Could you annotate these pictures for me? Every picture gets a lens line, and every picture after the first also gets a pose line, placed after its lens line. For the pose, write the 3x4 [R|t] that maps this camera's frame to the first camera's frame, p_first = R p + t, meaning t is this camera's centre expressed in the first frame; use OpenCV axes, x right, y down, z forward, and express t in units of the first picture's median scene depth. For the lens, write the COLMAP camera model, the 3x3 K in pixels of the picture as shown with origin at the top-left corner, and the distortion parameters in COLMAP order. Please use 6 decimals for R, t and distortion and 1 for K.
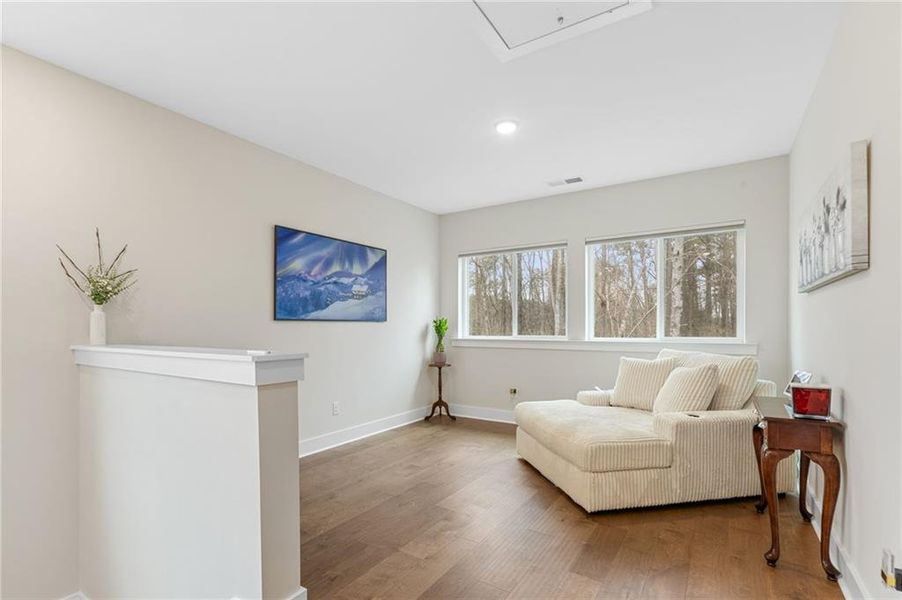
lens RADIAL K [[423.8, 0, 447.0], [0, 423.8, 322.1], [0, 0, 1]] dist [-0.005549, -0.000183]
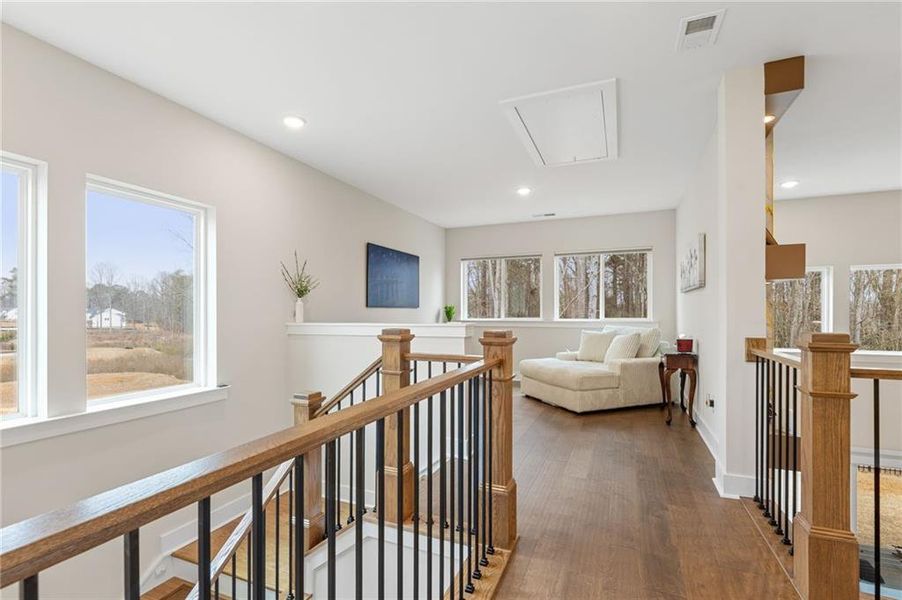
lens RADIAL K [[422.3, 0, 451.2], [0, 422.3, 306.3], [0, 0, 1]] dist [0.002449, 0.000022]
pose [[0.982157, 0.000881, 0.188062, -0.503335], [-0.000085, 0.999991, -0.004245, -0.002053], [-0.188064, 0.004154, 0.982148, -0.632389]]
